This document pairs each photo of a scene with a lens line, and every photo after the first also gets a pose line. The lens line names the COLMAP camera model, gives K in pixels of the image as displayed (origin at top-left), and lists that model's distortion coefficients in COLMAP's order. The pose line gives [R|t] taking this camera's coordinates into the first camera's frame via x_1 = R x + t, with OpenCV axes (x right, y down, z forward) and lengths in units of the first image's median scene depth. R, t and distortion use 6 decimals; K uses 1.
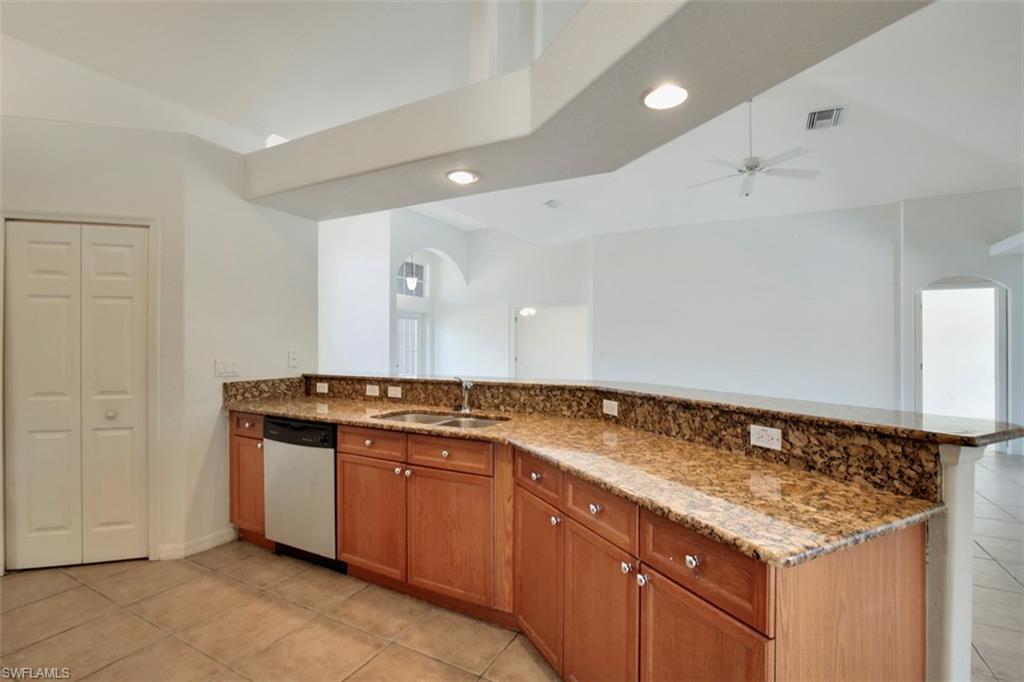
lens RADIAL K [[468.2, 0, 512.8], [0, 468.2, 343.0], [0, 0, 1]] dist [-0.038584, 0.009578]
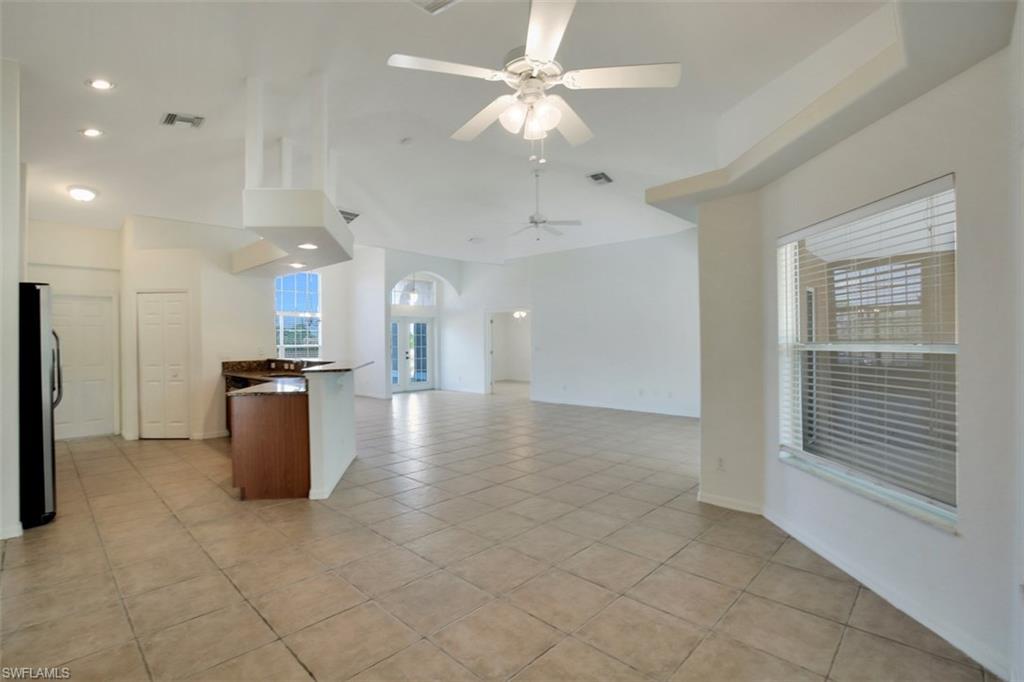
lens RADIAL K [[468.2, 0, 512.8], [0, 468.2, 343.0], [0, 0, 1]] dist [-0.038584, 0.009578]
pose [[0.962189, -0.007791, -0.272269, 1.176955], [0.010295, 0.999917, 0.007771, -0.003975], [0.272186, -0.010281, 0.962190, -0.648162]]
